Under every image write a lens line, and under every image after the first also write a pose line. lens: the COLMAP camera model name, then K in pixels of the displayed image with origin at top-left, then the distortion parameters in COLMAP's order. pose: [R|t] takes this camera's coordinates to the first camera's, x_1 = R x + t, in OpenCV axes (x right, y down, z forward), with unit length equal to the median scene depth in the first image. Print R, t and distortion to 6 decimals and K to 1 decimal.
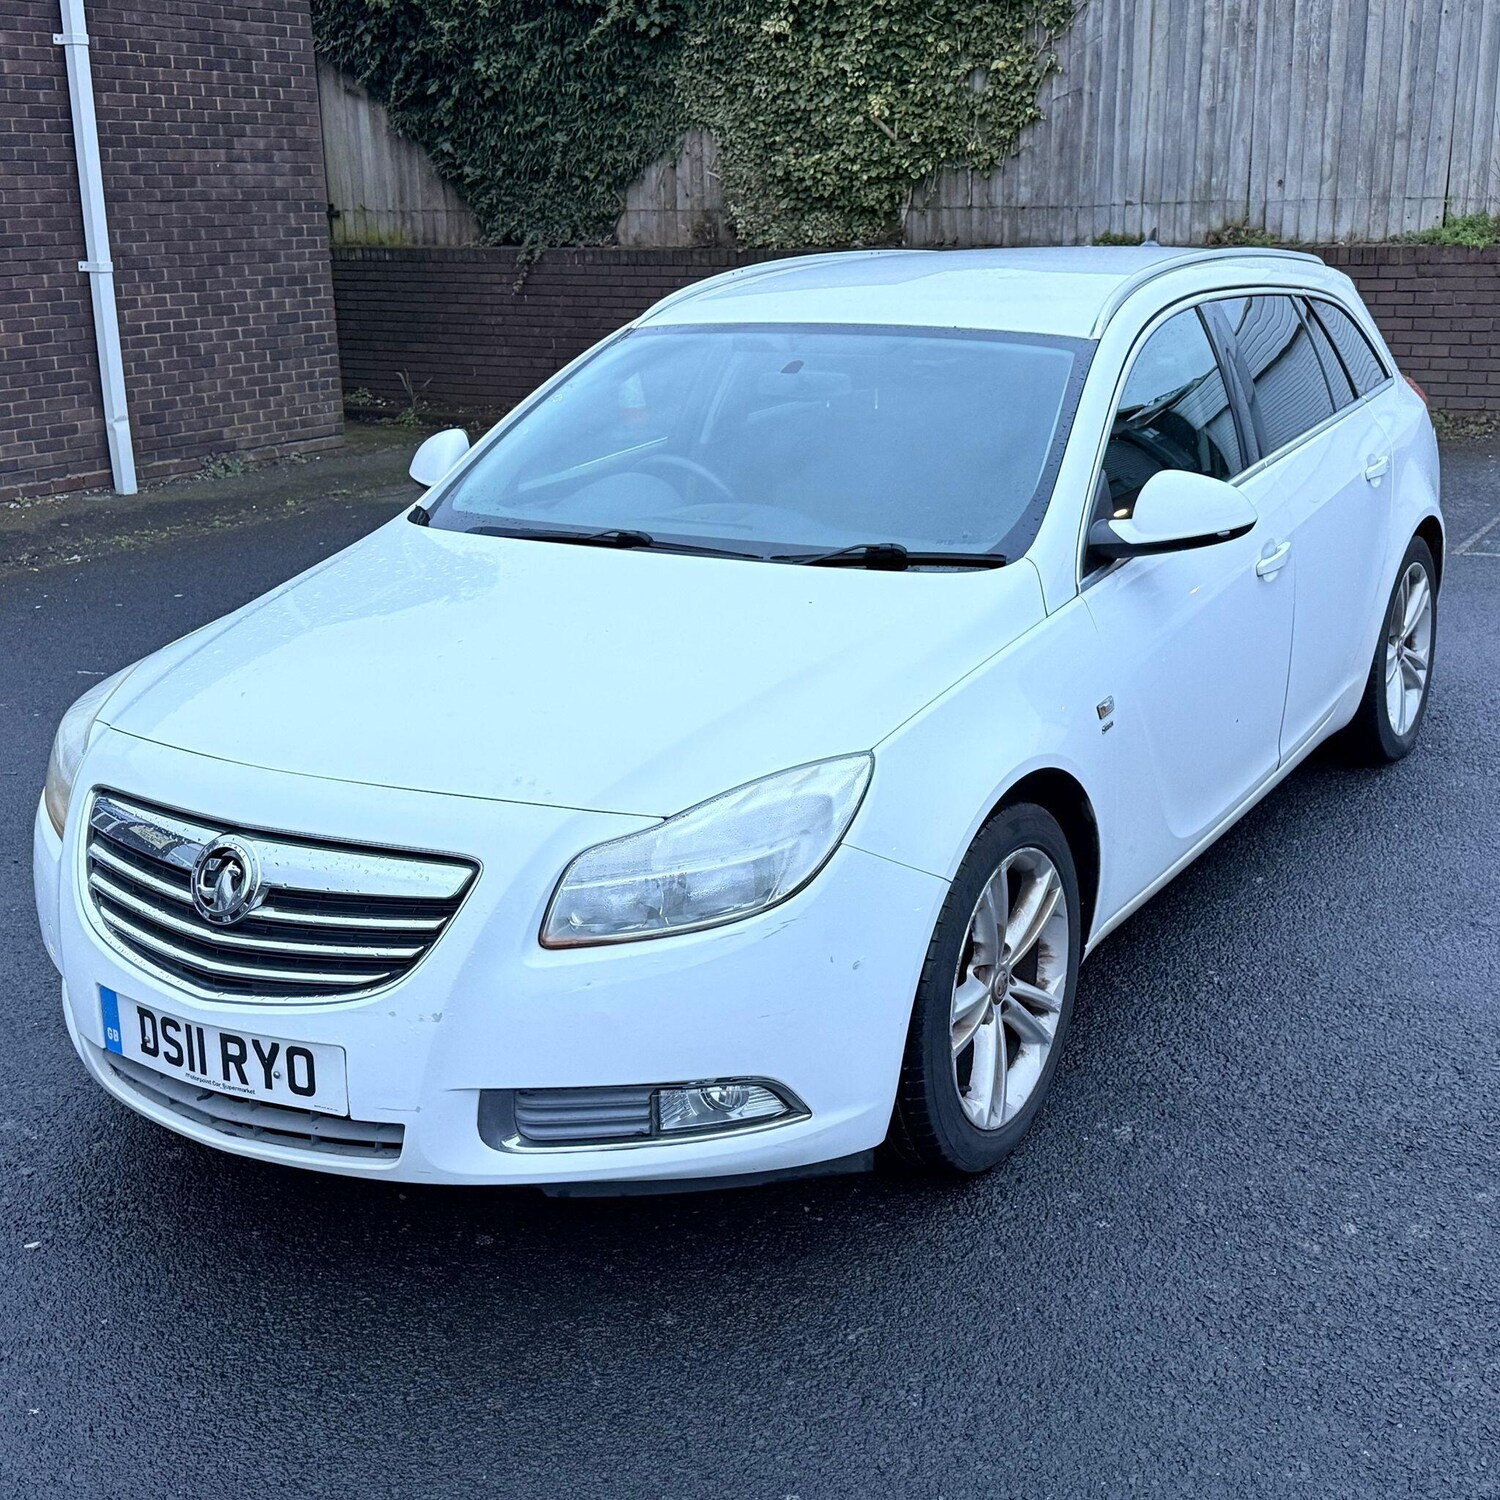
lens RADIAL K [[1963.5, 0, 778.5], [0, 1963.5, 768.2], [0, 0, 1]] dist [0.198877, -0.443244]
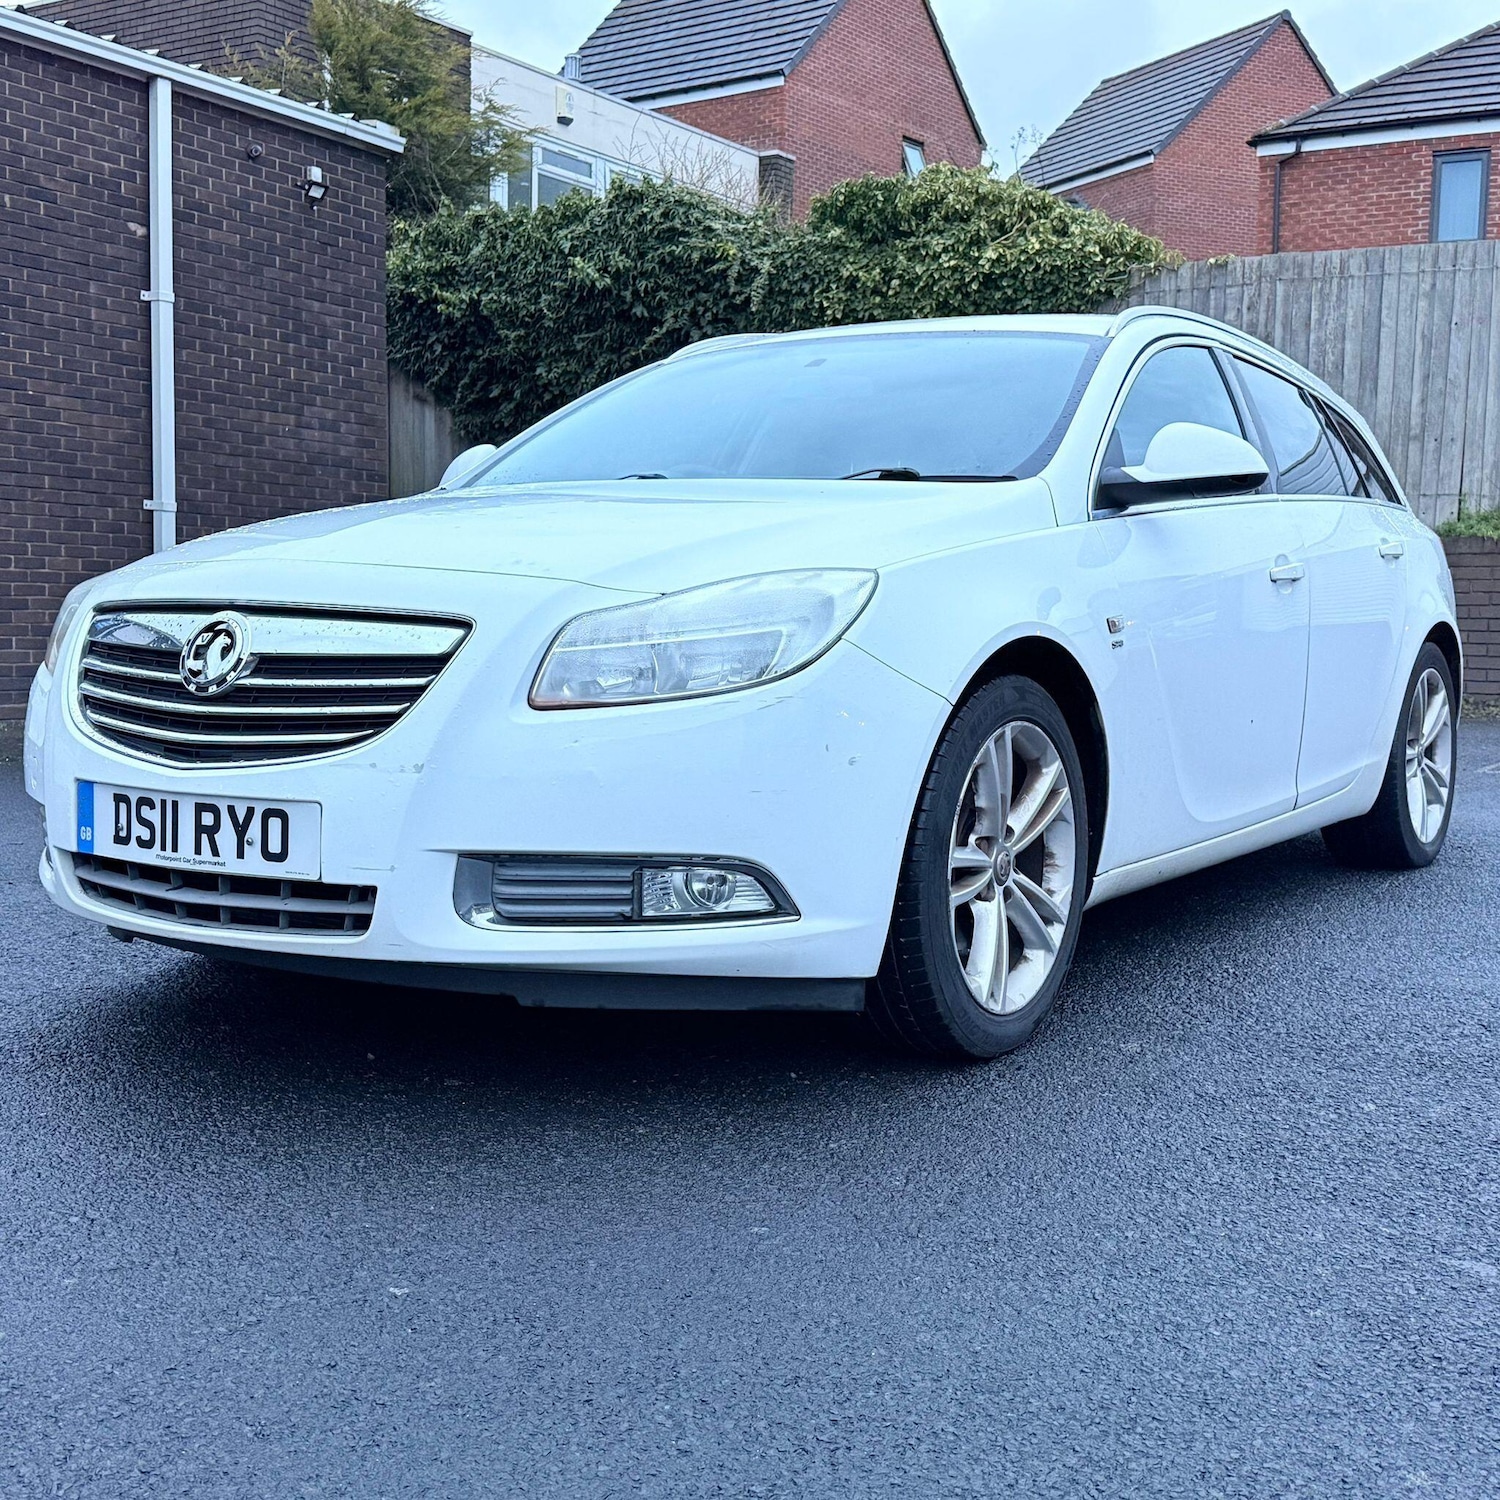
lens RADIAL K [[1963.5, 0, 778.5], [0, 1963.5, 768.2], [0, 0, 1]] dist [0.198877, -0.443244]
pose [[0.999099, 0.038177, -0.018523, 0.013050], [-0.041125, 0.978744, -0.200920, 0.184286], [0.010459, 0.201500, 0.979433, 0.030032]]
